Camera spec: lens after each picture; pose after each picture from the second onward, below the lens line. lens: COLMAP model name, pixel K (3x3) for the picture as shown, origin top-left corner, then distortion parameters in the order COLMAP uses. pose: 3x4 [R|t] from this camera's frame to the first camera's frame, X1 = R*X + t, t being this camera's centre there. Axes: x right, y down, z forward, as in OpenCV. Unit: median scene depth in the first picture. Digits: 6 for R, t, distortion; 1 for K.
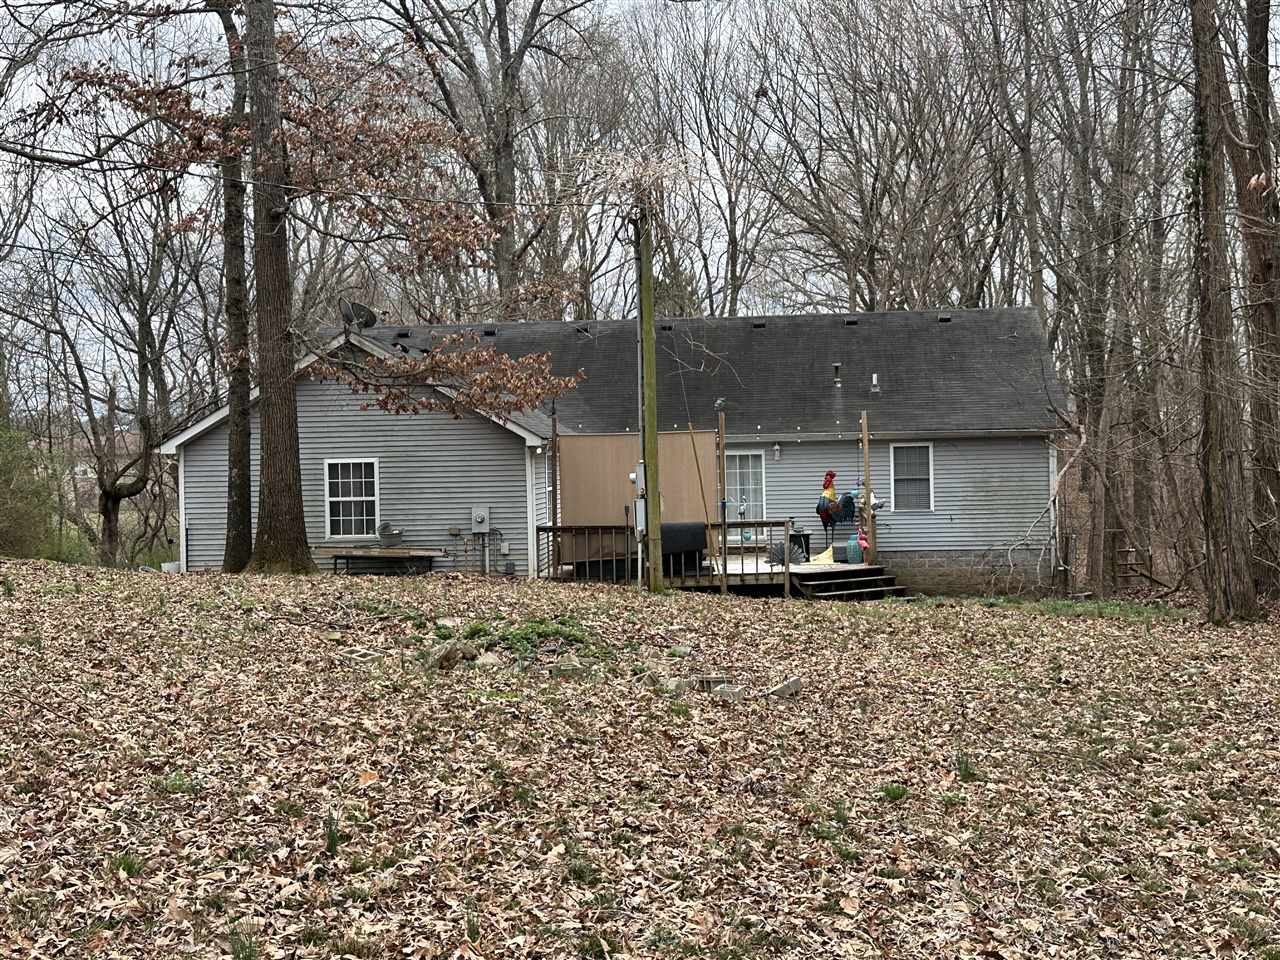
lens RADIAL K [[1785.6, 0, 640.0], [0, 1785.6, 480.0], [0, 0, 1]] dist [0.026377, 0.016835]
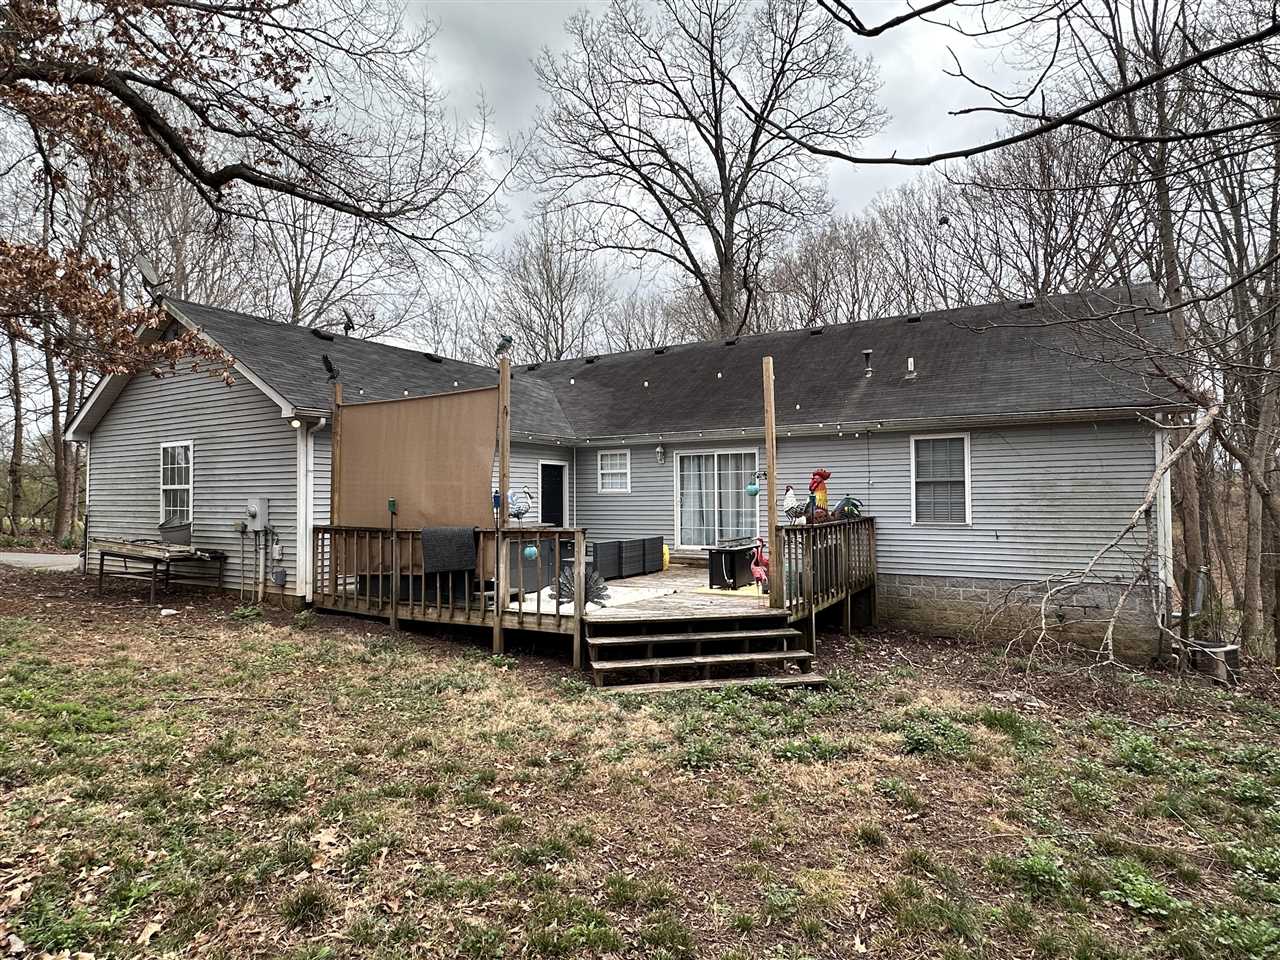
lens RADIAL K [[721.5, 0, 640.0], [0, 721.5, 480.0], [0, 0, 1]] dist [-0.001440, -0.000305]
pose [[0.896603, 0.004835, -0.442808, 0.174917], [-0.022413, 0.999154, -0.034472, 0.012207], [0.442267, 0.040832, 0.895953, 0.674552]]
